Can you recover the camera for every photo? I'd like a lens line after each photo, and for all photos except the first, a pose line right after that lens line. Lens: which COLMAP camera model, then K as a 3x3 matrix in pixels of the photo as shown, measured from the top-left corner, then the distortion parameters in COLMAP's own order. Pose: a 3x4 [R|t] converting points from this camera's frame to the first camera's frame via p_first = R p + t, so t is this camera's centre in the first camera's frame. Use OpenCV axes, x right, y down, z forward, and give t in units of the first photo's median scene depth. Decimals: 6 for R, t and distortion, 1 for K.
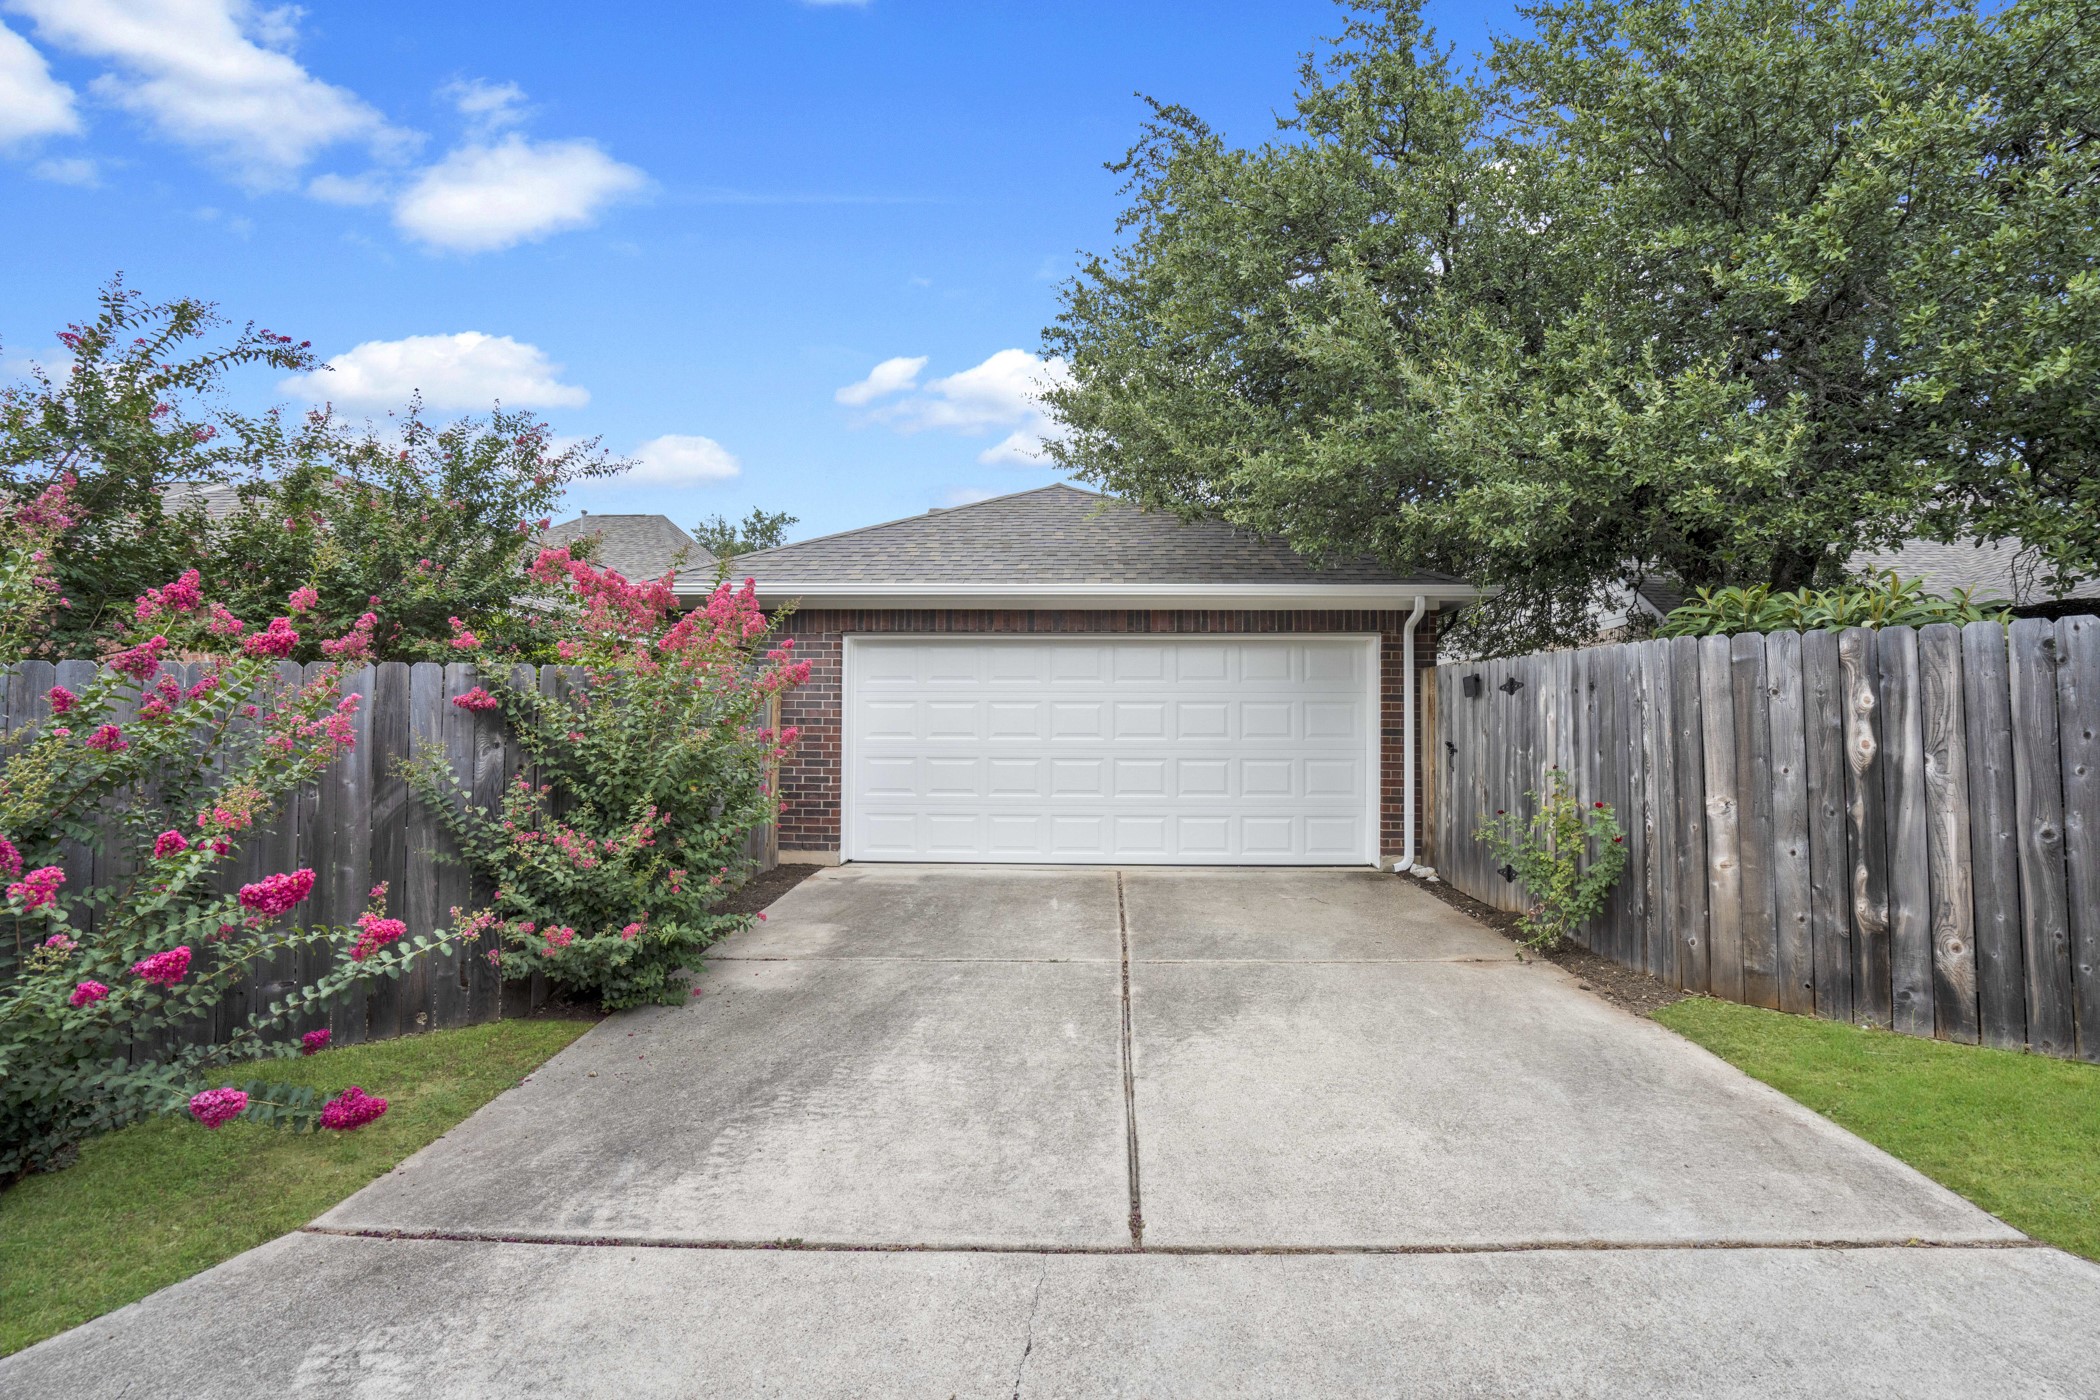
lens RADIAL K [[961.5, 0, 1050.0], [0, 961.5, 700.0], [0, 0, 1]] dist [-0.047603, 0.014171]
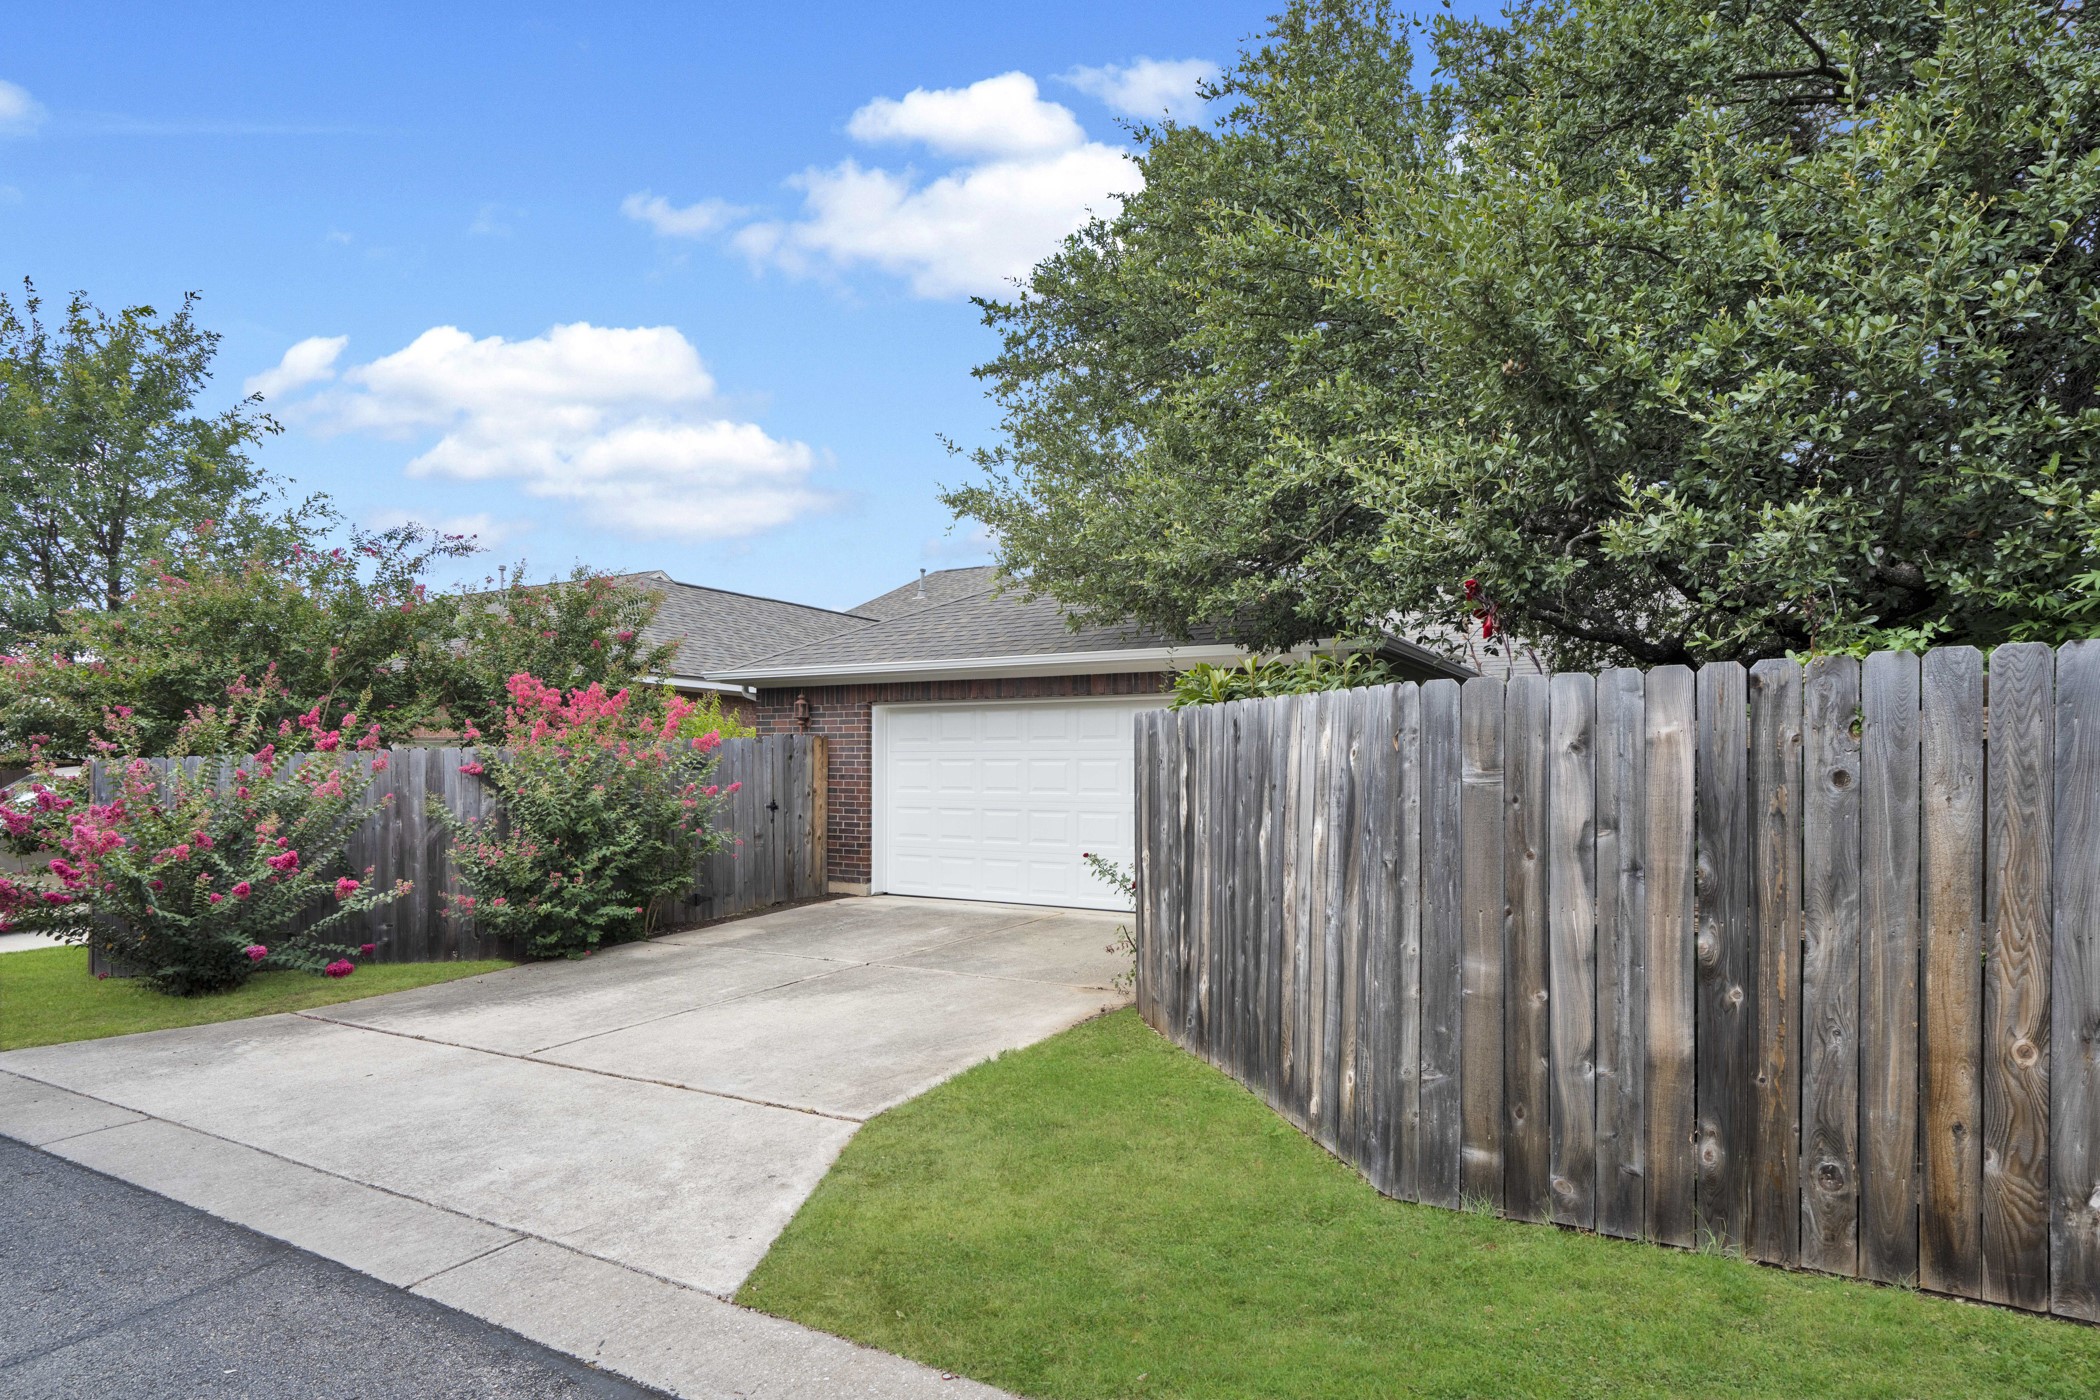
lens RADIAL K [[1181.3, 0, 1047.0], [0, 1181.3, 786.2], [0, 0, 1]] dist [0.001846, 0.000383]
pose [[0.867268, 0.006969, -0.497794, 1.583820], [0.012677, 0.999269, 0.036077, -0.037447], [0.497681, -0.037599, 0.866545, -0.388714]]
